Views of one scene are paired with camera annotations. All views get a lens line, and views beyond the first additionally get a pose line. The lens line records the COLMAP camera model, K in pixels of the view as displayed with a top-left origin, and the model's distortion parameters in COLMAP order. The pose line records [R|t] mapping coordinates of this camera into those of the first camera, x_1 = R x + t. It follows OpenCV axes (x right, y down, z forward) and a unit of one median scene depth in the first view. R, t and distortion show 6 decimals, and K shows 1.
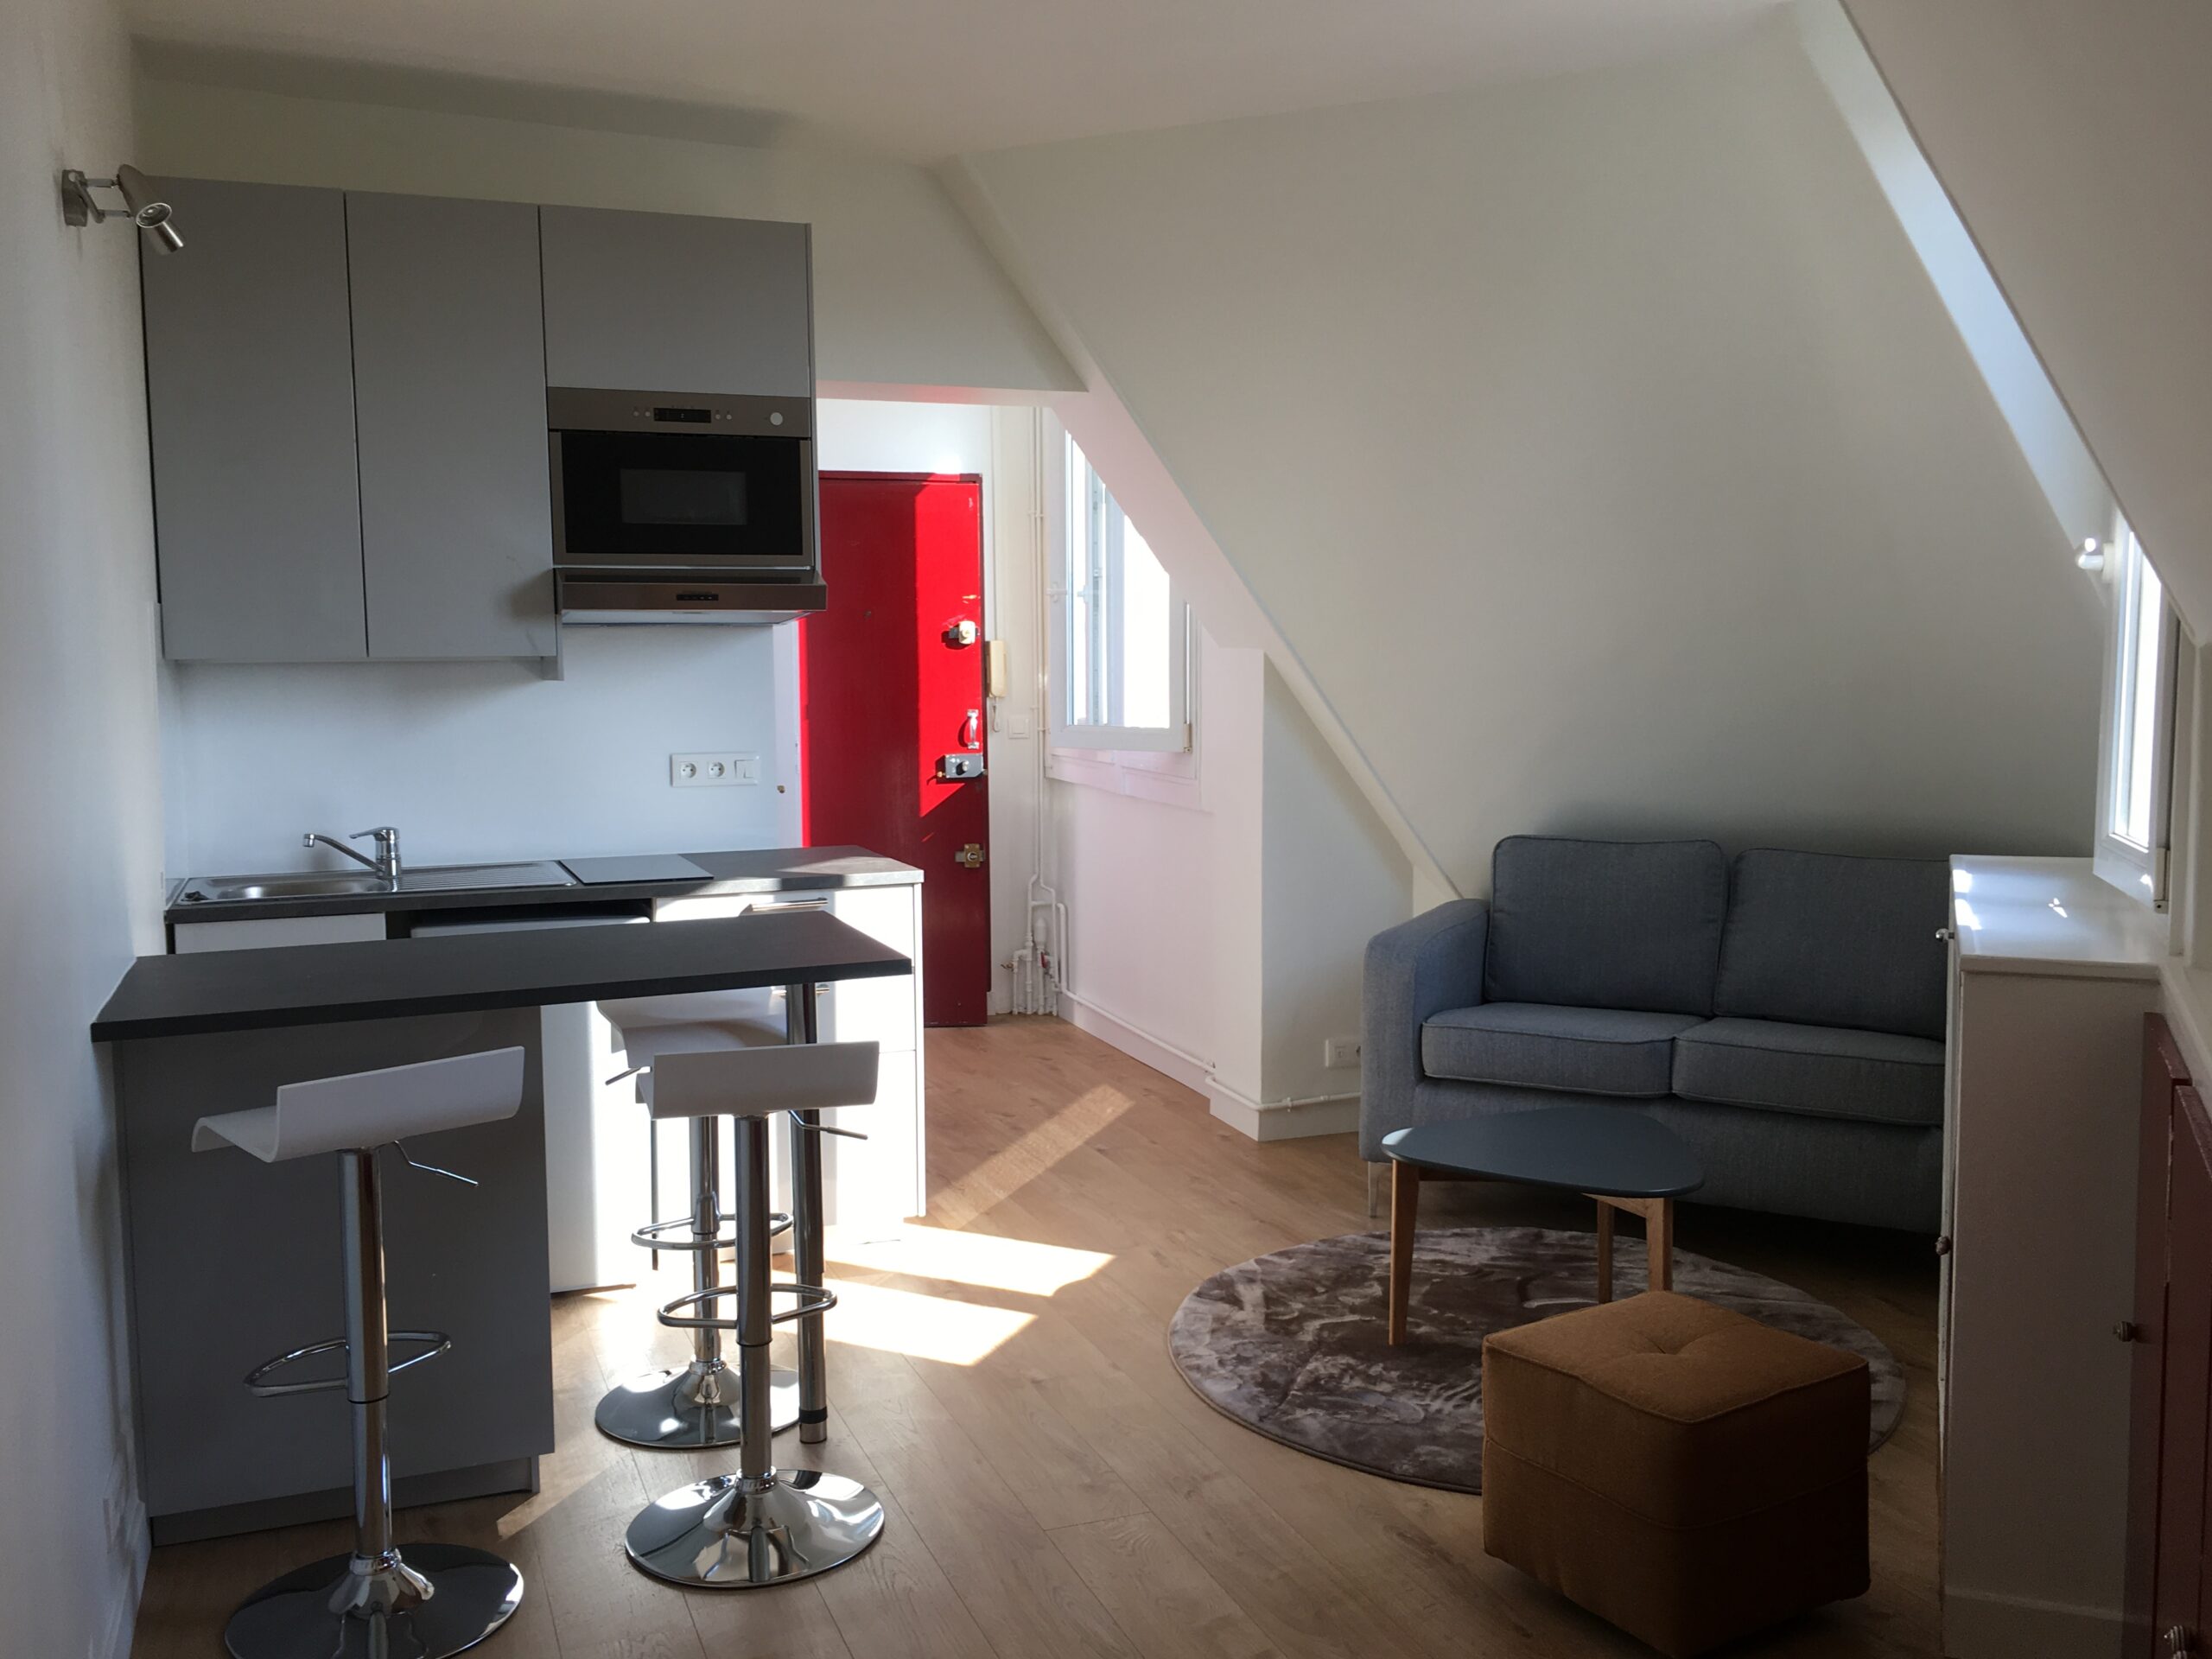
lens RADIAL K [[1913.7, 0, 1106.0], [0, 1913.7, 829.5], [0, 0, 1]] dist [-0.000992, -0.001933]
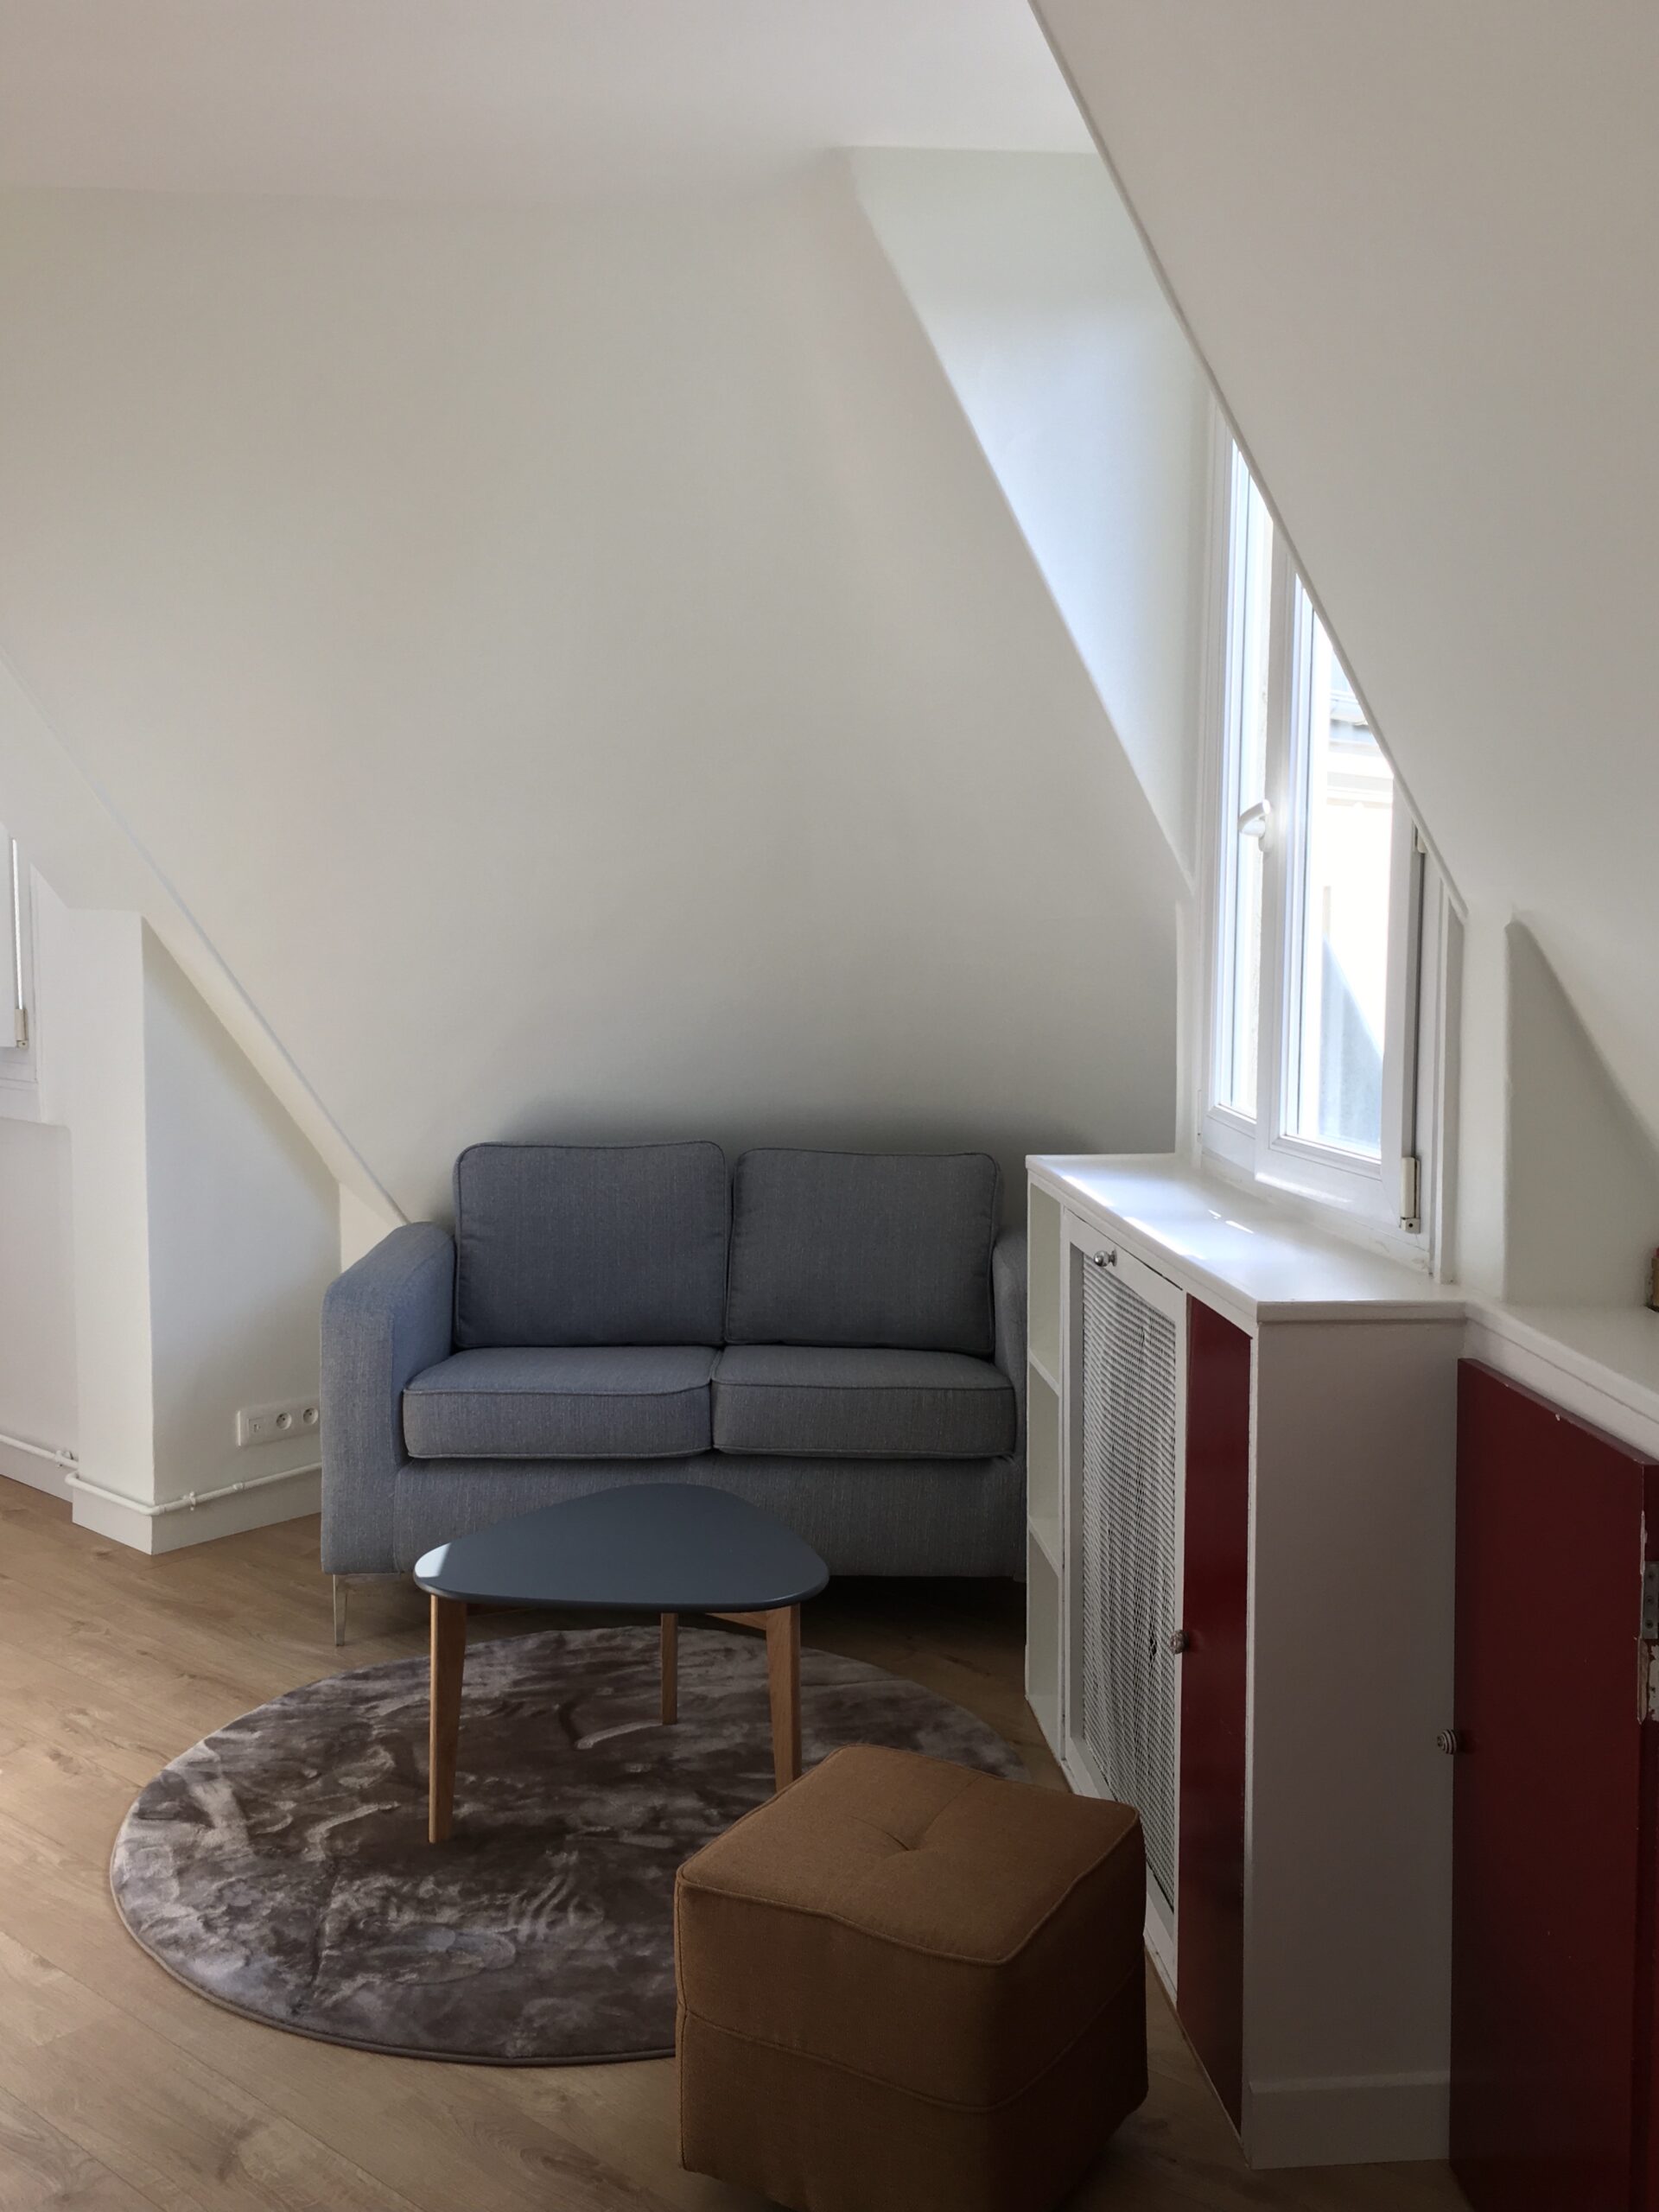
lens RADIAL K [[1984.5, 0, 829.5], [0, 1984.5, 1106.0], [0, 0, 1]] dist [0.091650, -0.146489]
pose [[0.882178, -0.031863, 0.469837, -0.072192], [0.031173, 0.999471, 0.009249, -0.020997], [-0.469883, 0.006487, 0.882705, 0.224618]]
